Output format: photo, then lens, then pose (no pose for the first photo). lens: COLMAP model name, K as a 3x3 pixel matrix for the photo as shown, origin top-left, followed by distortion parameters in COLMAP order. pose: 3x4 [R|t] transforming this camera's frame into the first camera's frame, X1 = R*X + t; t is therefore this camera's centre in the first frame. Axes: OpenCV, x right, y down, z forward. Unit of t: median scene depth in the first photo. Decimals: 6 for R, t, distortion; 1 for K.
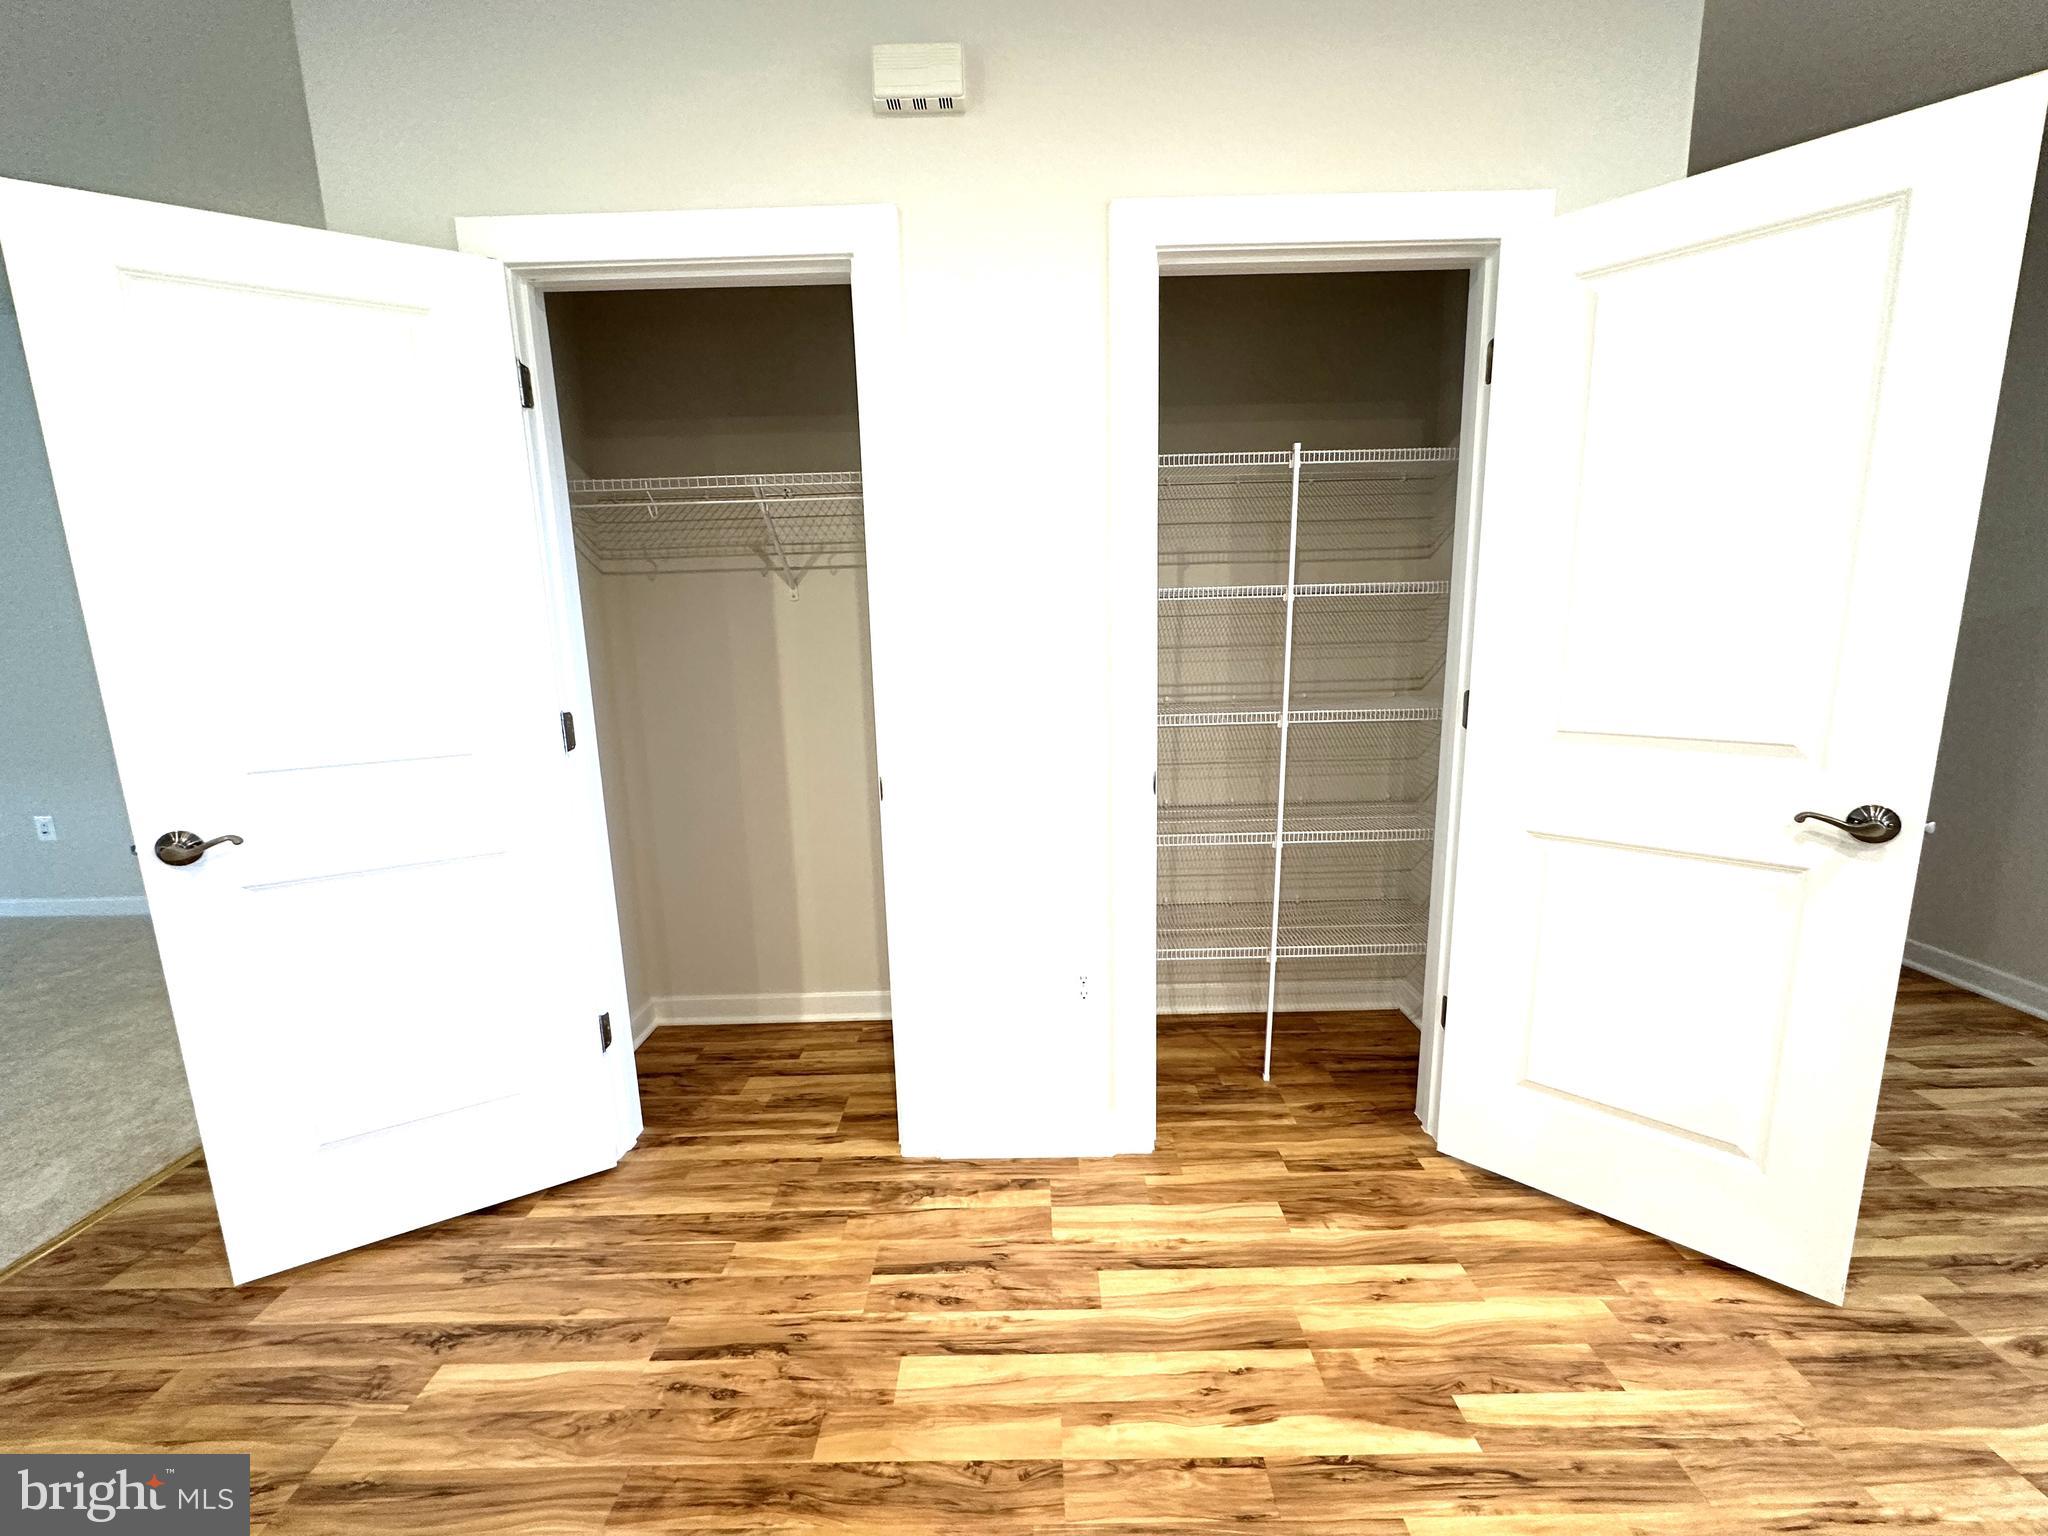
lens RADIAL K [[820.3, 0, 1024.0], [0, 820.3, 768.0], [0, 0, 1]] dist [-0.000823, 0.000502]
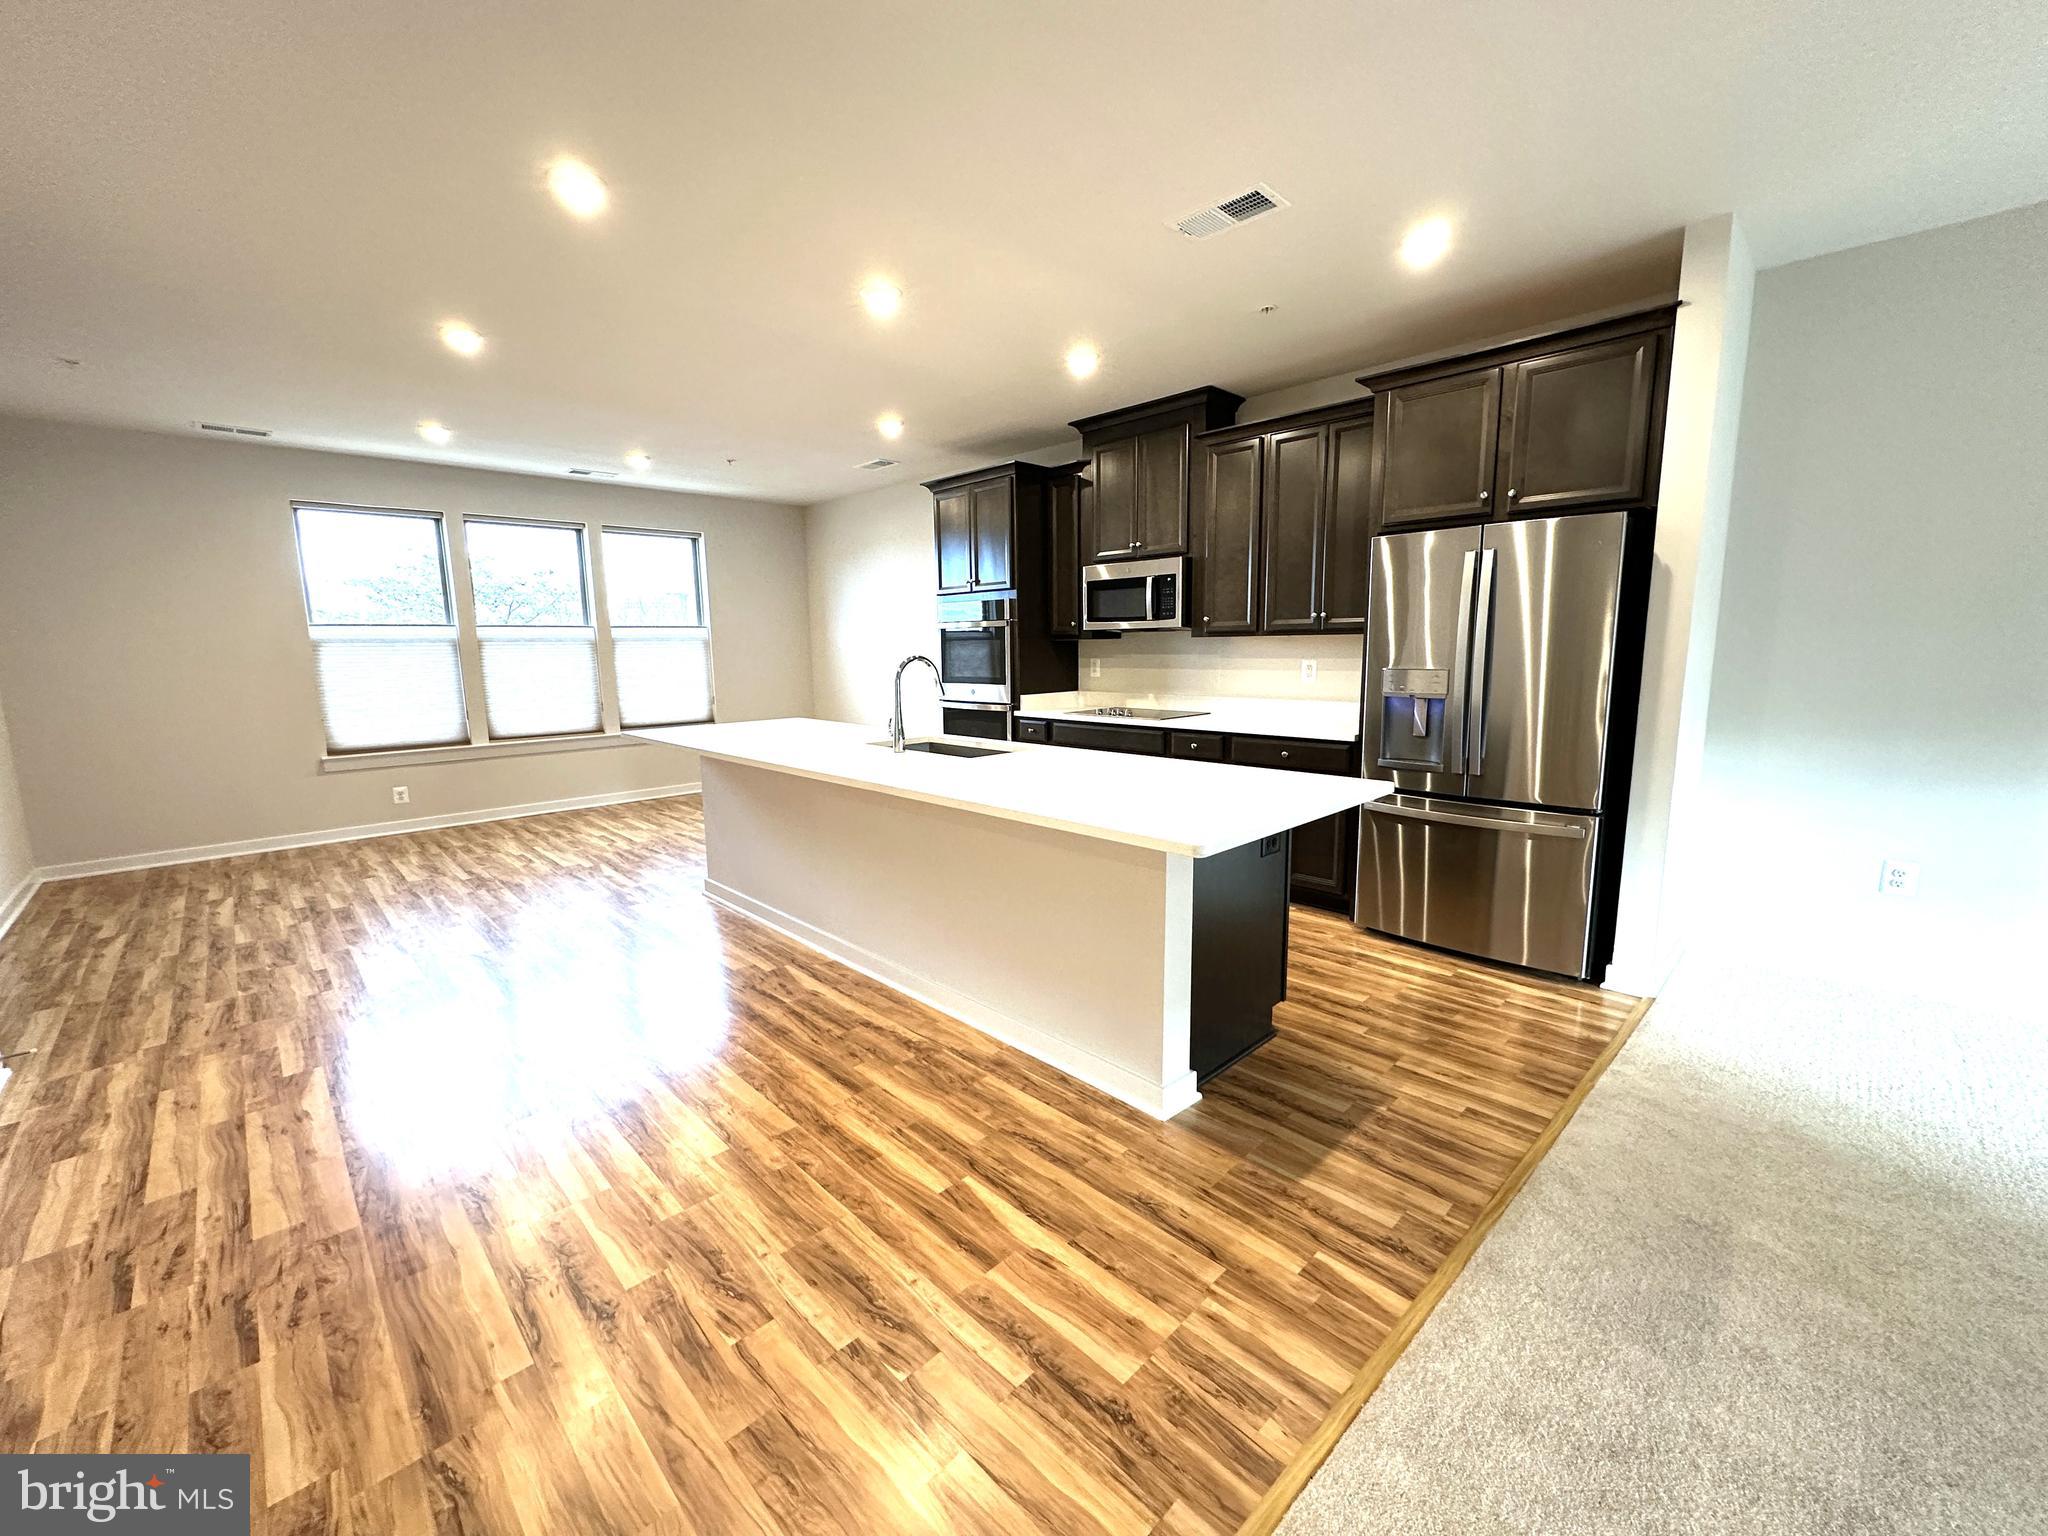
lens RADIAL K [[820.3, 0, 1024.0], [0, 820.3, 768.0], [0, 0, 1]] dist [-0.000823, 0.000502]
pose [[-0.702670, -0.072845, 0.707777, -1.750906], [0.153873, 0.955648, 0.251119, -0.126698], [-0.694679, 0.285361, -0.660296, 0.743610]]
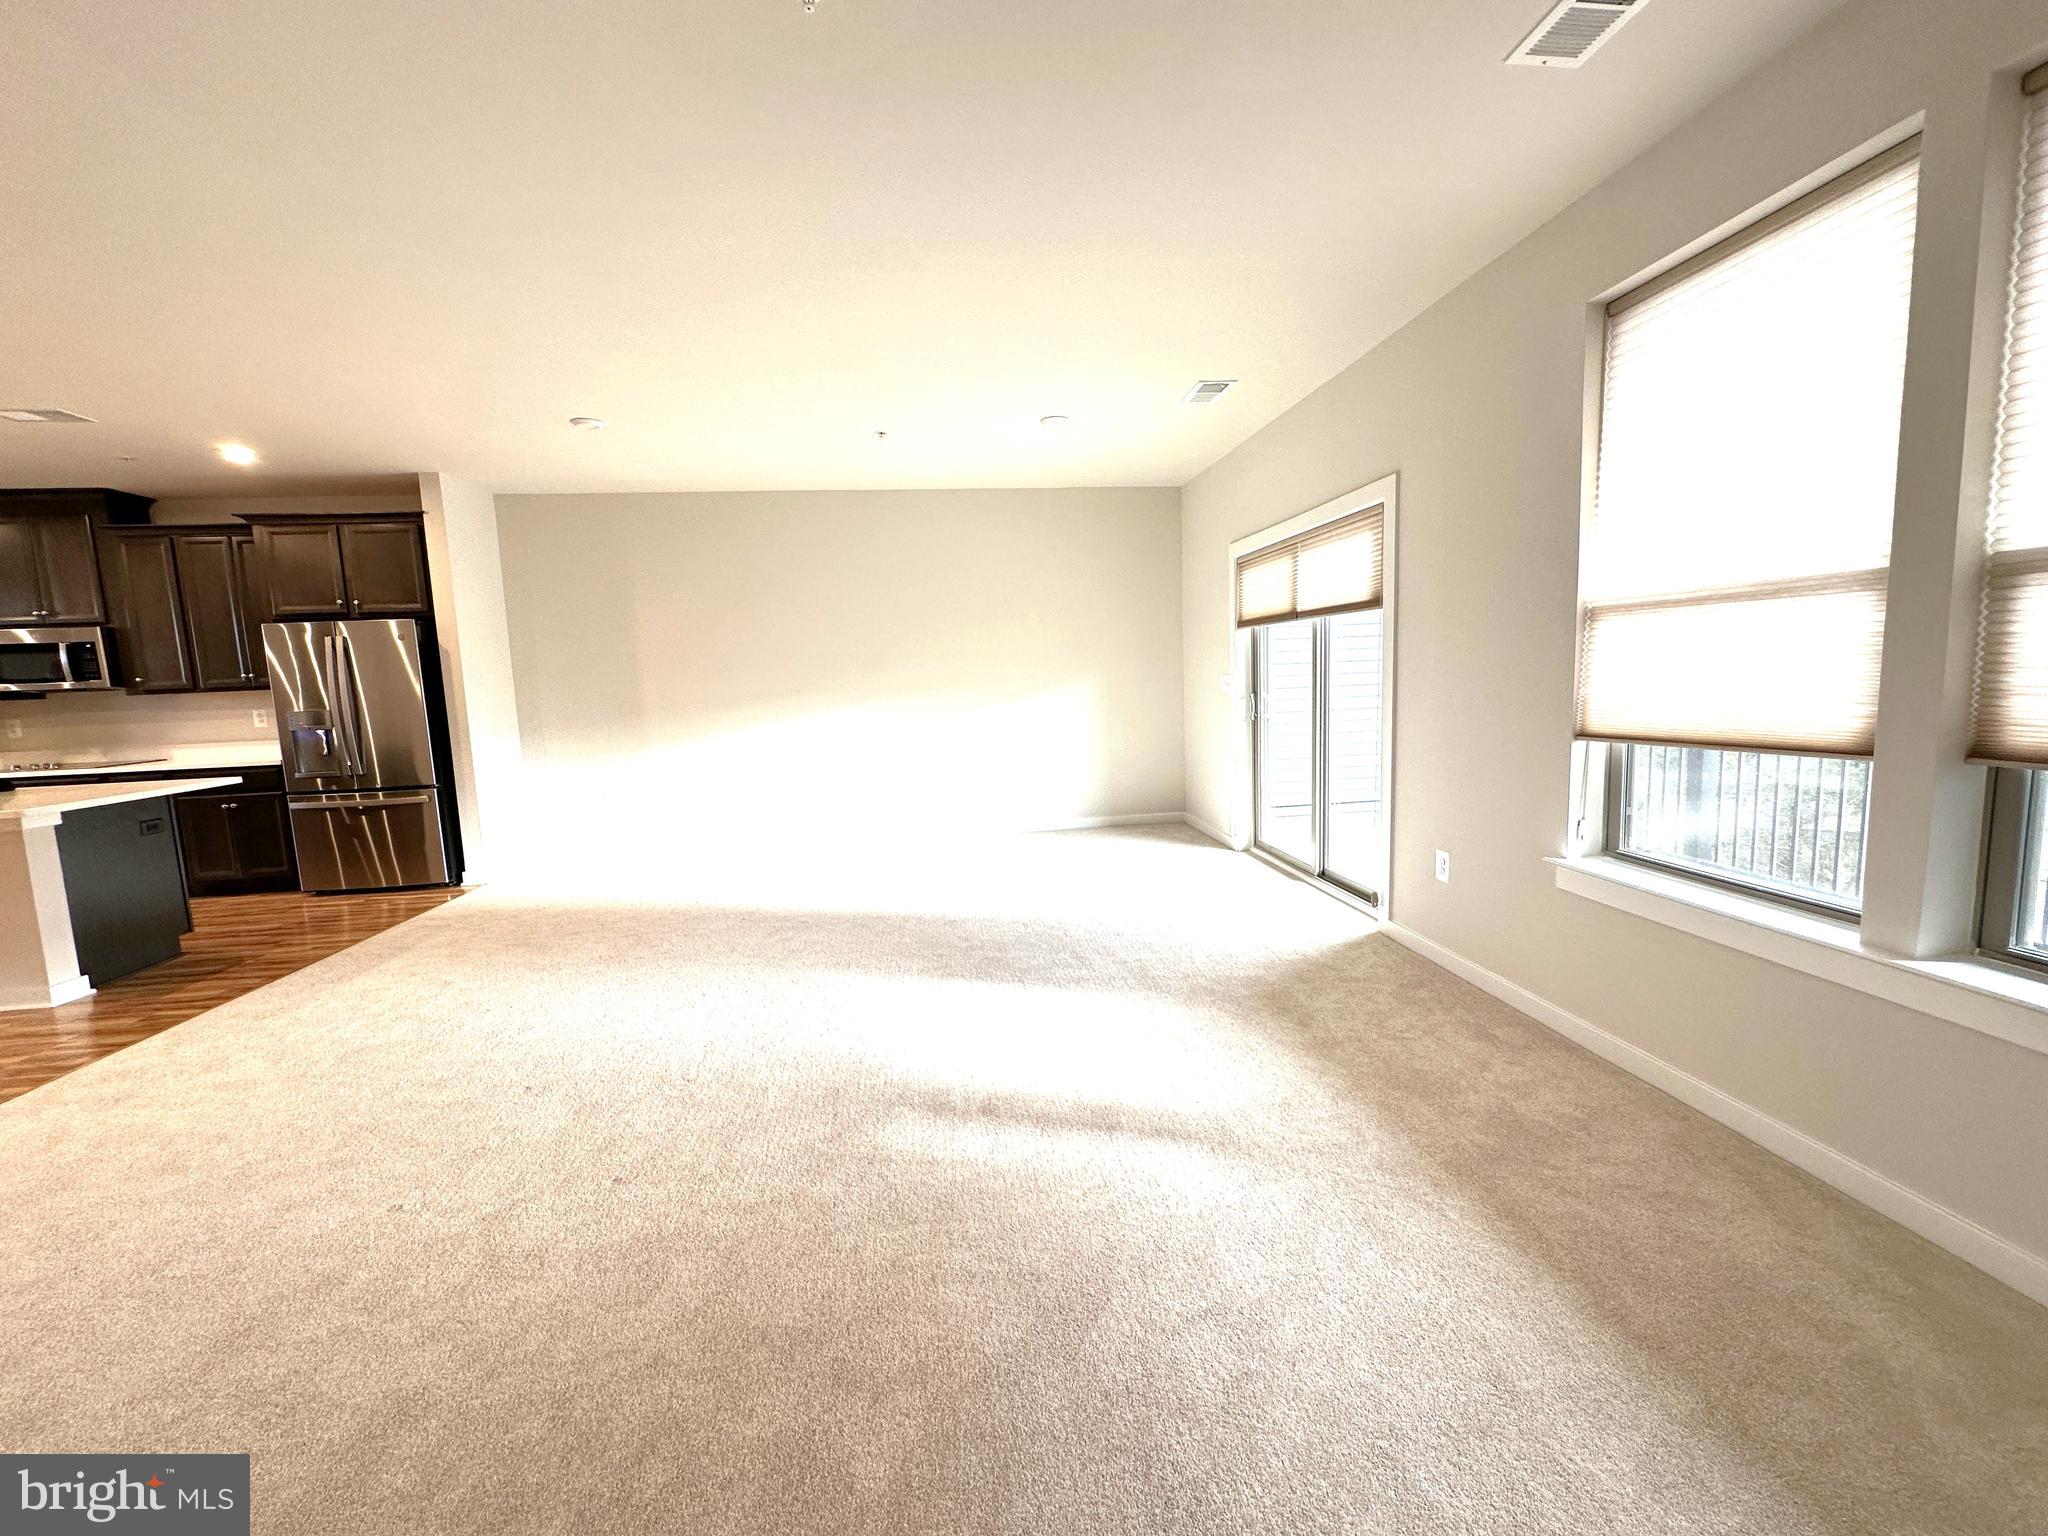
lens RADIAL K [[820.3, 0, 1024.0], [0, 820.3, 768.0], [0, 0, 1]] dist [-0.000823, 0.000502]
pose [[-0.990605, 0.076969, -0.113041, -3.467682], [0.041438, 0.956657, 0.288255, -0.295336], [0.130328, 0.280862, -0.950858, 2.167008]]
